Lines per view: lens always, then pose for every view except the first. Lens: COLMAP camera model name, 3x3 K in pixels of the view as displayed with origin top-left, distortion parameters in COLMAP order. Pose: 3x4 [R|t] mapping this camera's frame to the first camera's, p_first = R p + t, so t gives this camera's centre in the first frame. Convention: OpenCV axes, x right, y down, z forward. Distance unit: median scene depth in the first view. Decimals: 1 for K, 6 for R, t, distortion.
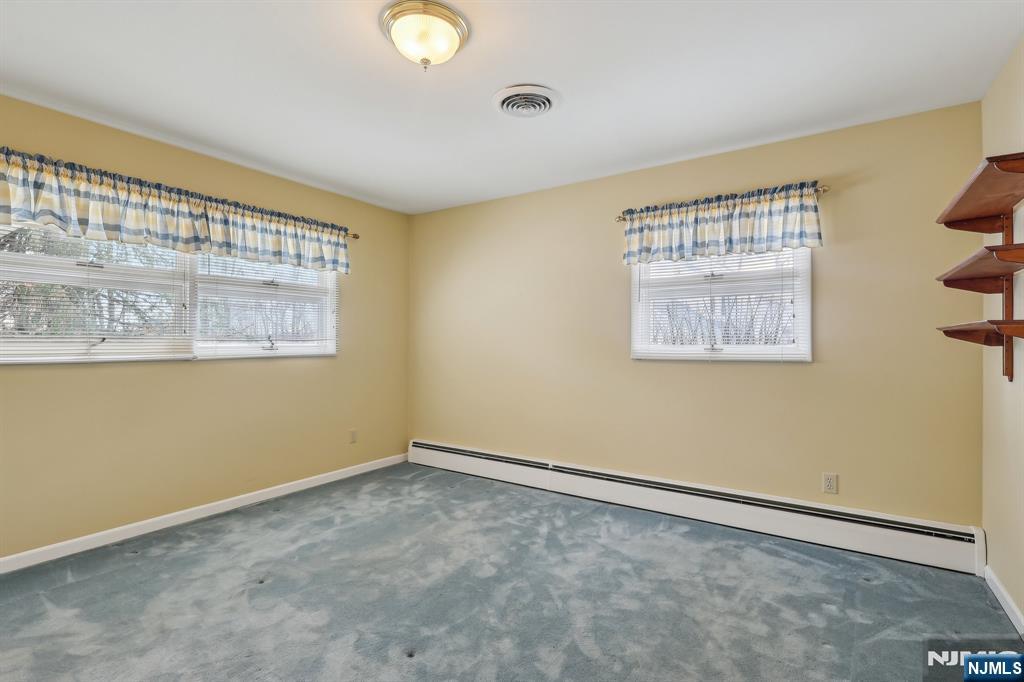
lens RADIAL K [[480.2, 0, 518.7], [0, 480.2, 338.0], [0, 0, 1]] dist [0.004180, -0.000899]
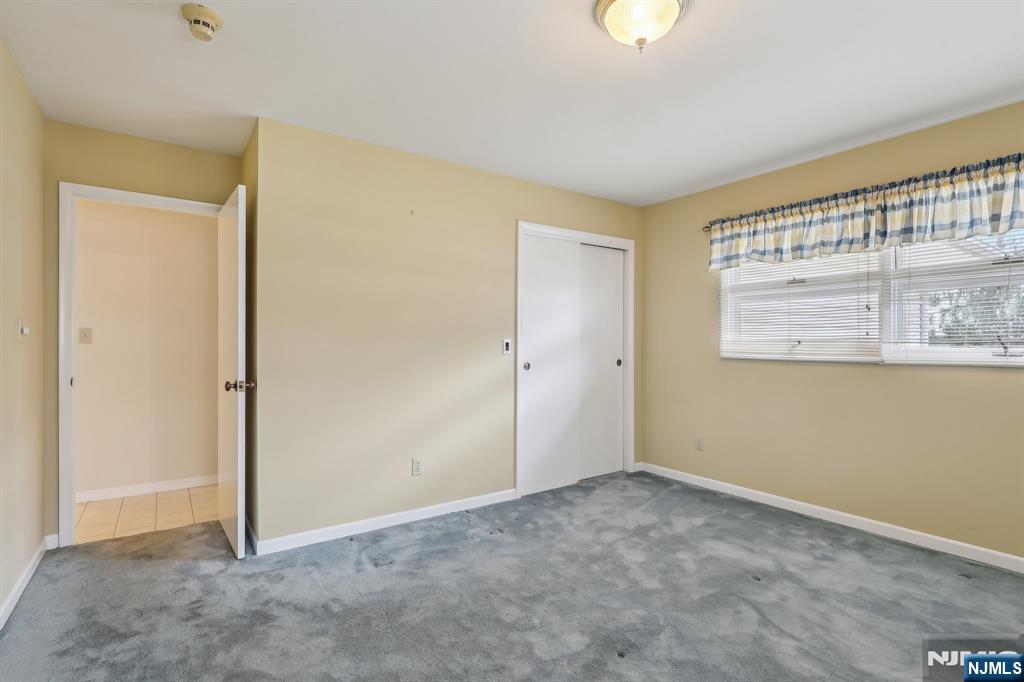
lens RADIAL K [[480.2, 0, 518.8], [0, 480.2, 343.8], [0, 0, 1]] dist [0.004180, -0.000899]
pose [[-0.353937, 0.000273, -0.935269, 0.486265], [0.001491, 0.999999, -0.000272, 0.006329], [0.935268, -0.001491, -0.353937, 0.732099]]
